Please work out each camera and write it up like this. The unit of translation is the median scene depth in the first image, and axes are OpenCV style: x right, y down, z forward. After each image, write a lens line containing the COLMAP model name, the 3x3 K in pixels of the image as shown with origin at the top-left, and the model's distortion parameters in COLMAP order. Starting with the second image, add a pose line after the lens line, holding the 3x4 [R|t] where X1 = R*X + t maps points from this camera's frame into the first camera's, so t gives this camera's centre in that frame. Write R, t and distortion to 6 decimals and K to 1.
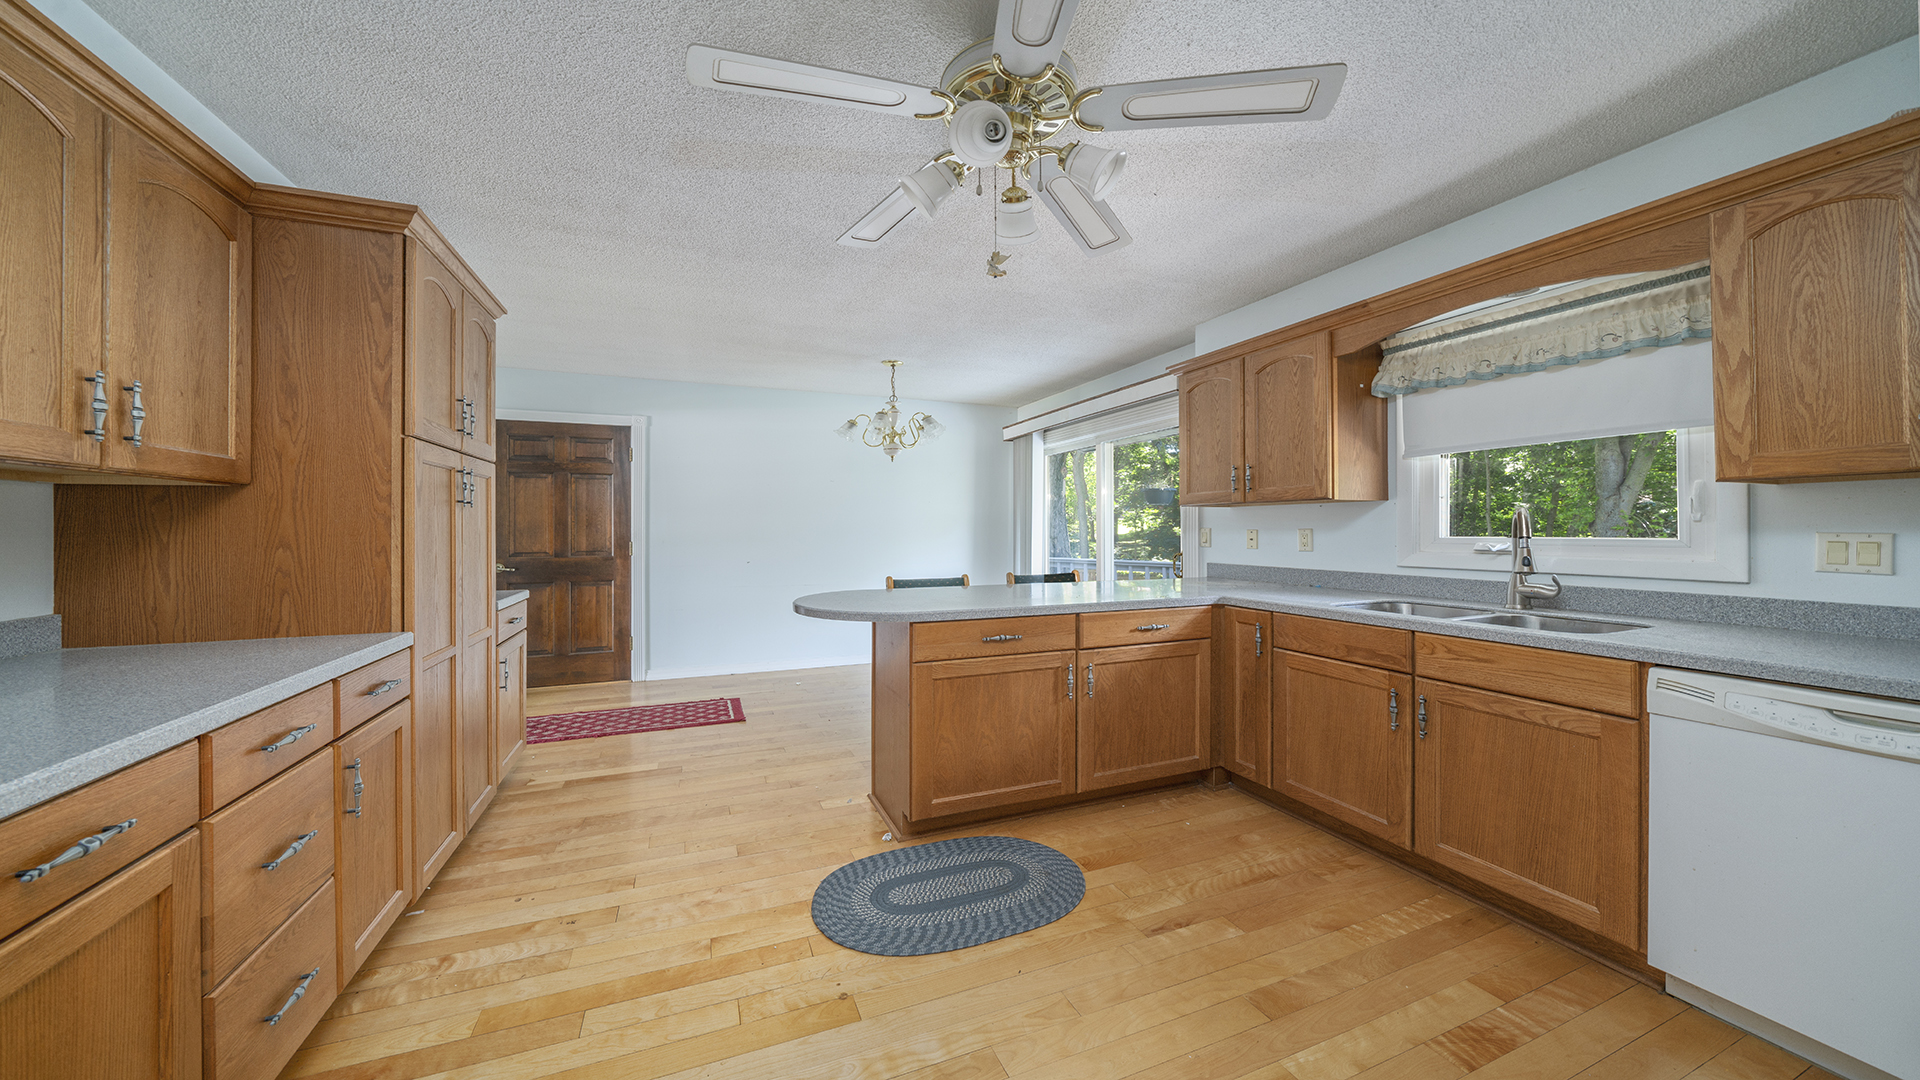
lens RADIAL K [[664.1, 0, 957.0], [0, 664.1, 531.0], [0, 0, 1]] dist [-0.000046, -0.000071]
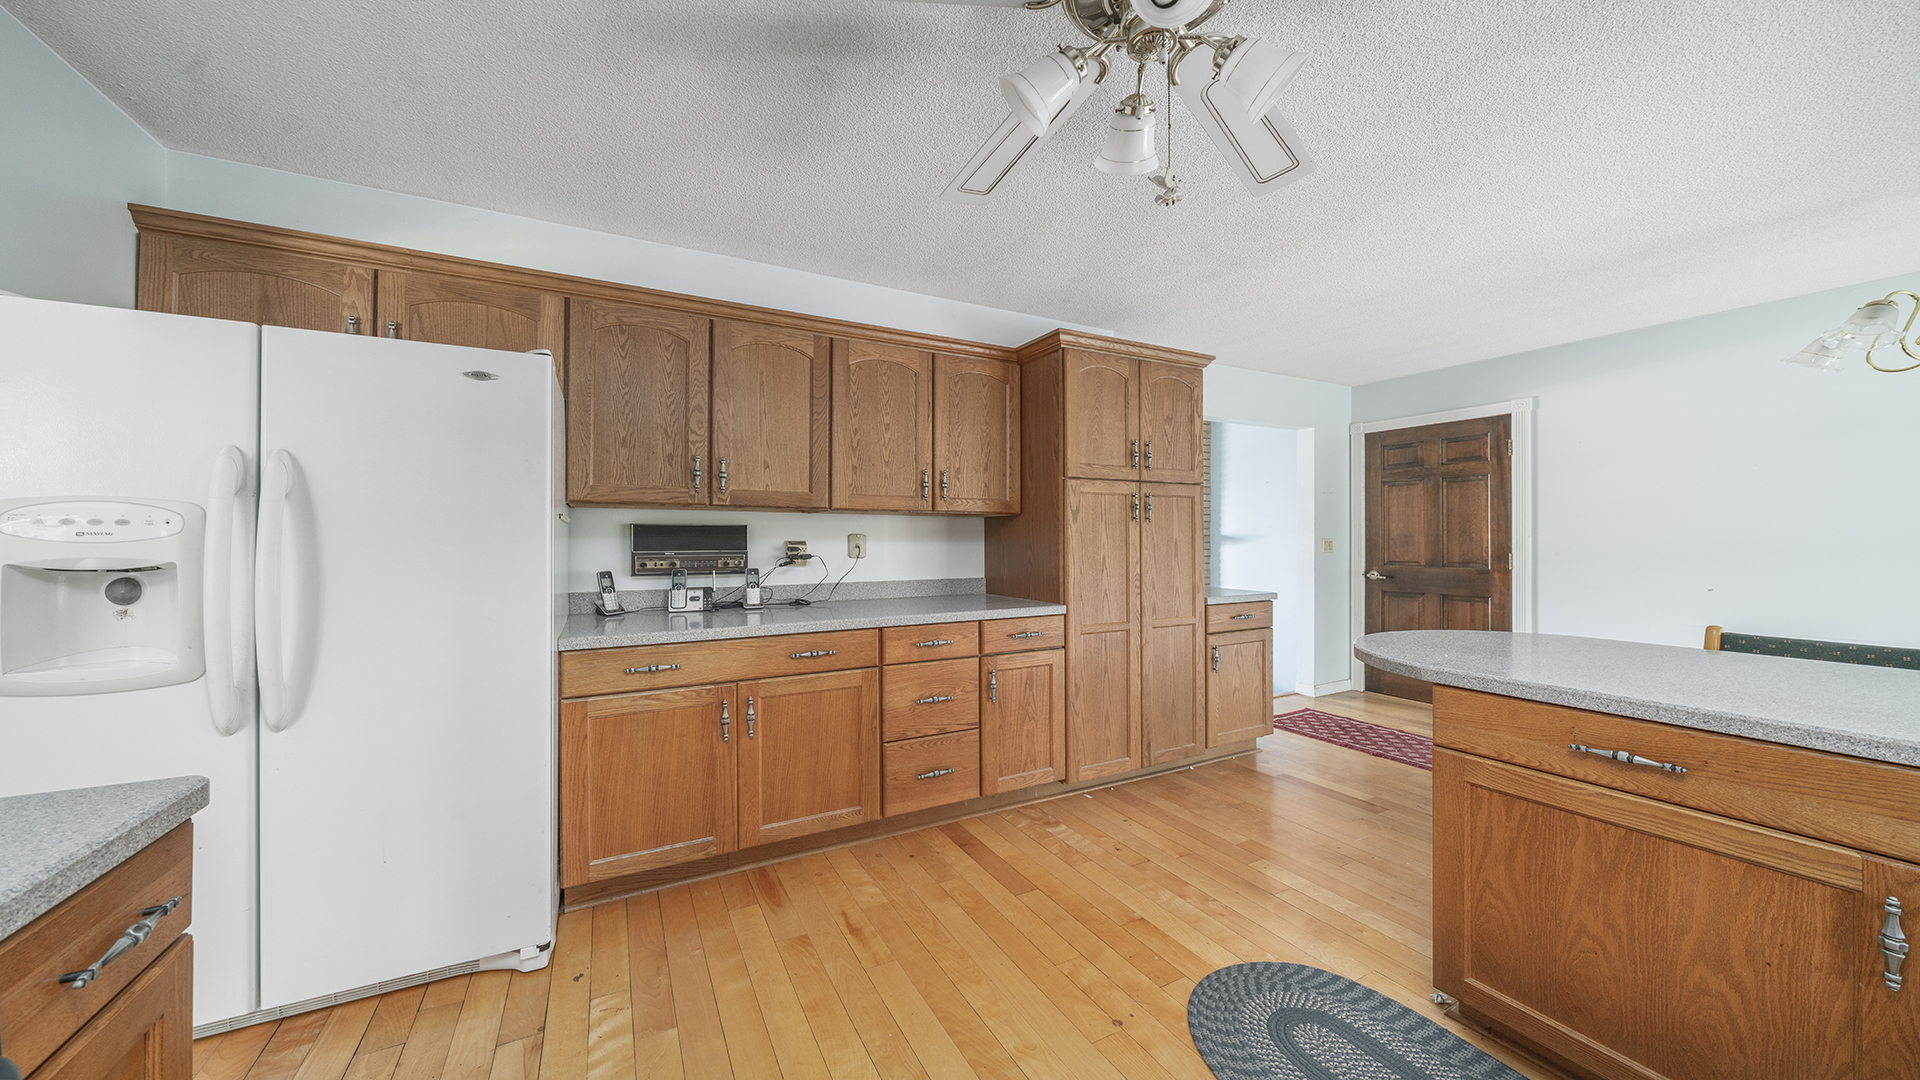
lens RADIAL K [[664.1, 0, 957.0], [0, 664.1, 531.0], [0, 0, 1]] dist [-0.000046, -0.000071]
pose [[0.110877, -0.006402, -0.993813, 0.561107], [-0.003884, 0.999969, -0.006875, -0.006509], [0.993827, 0.004623, 0.110849, 0.479330]]
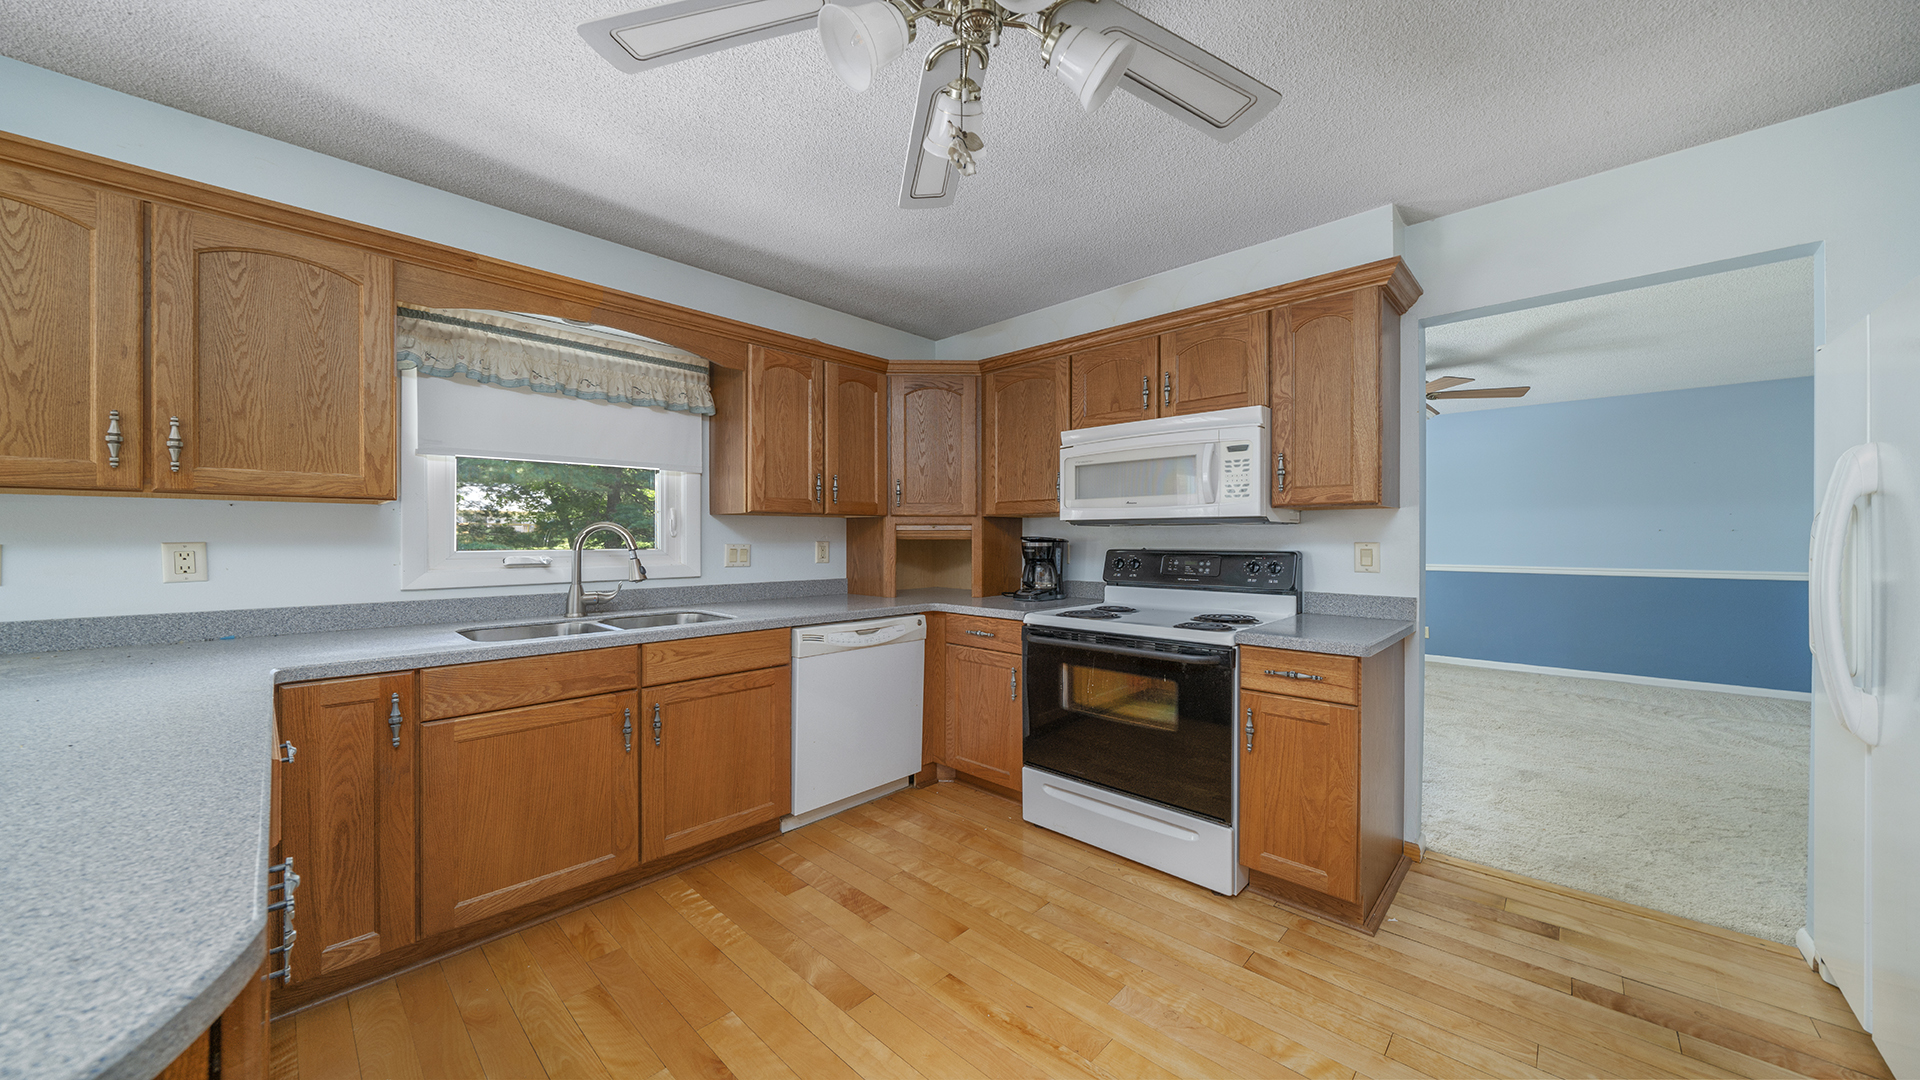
lens RADIAL K [[662.4, 0, 964.3], [0, 662.4, 542.3], [0, 0, 1]] dist [0.000438, -0.000093]
pose [[-0.417698, -0.000411, 0.908586, -0.402877], [0.003118, 0.999993, 0.001886, -0.003040], [-0.908581, 0.003621, -0.417693, 0.921562]]
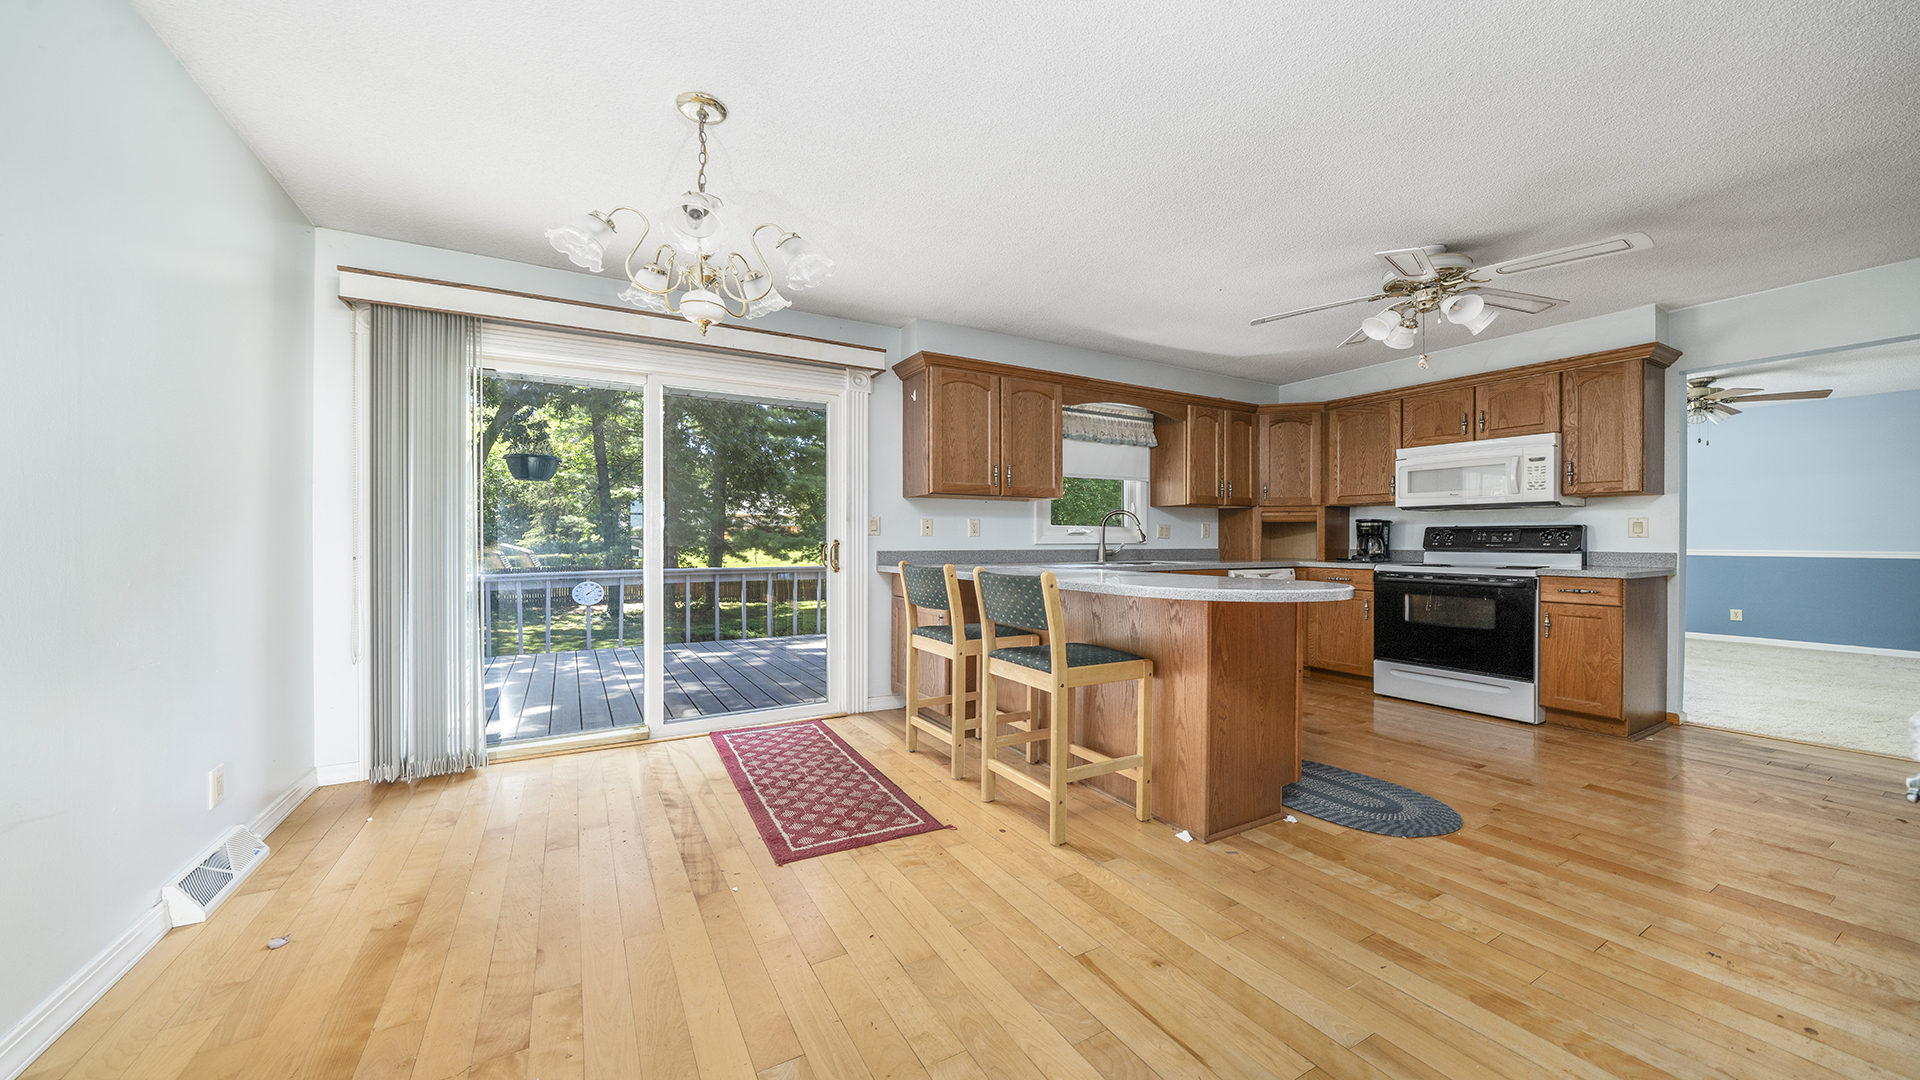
lens RADIAL K [[674.9, 0, 962.2], [0, 674.9, 541.7], [0, 0, 1]] dist [0.000578, -0.000008]
pose [[-0.142085, 0.000953, 0.989854, -1.115797], [0.000461, 0.999999, -0.000897, 0.061049], [-0.989854, 0.000329, -0.142086, 1.771938]]
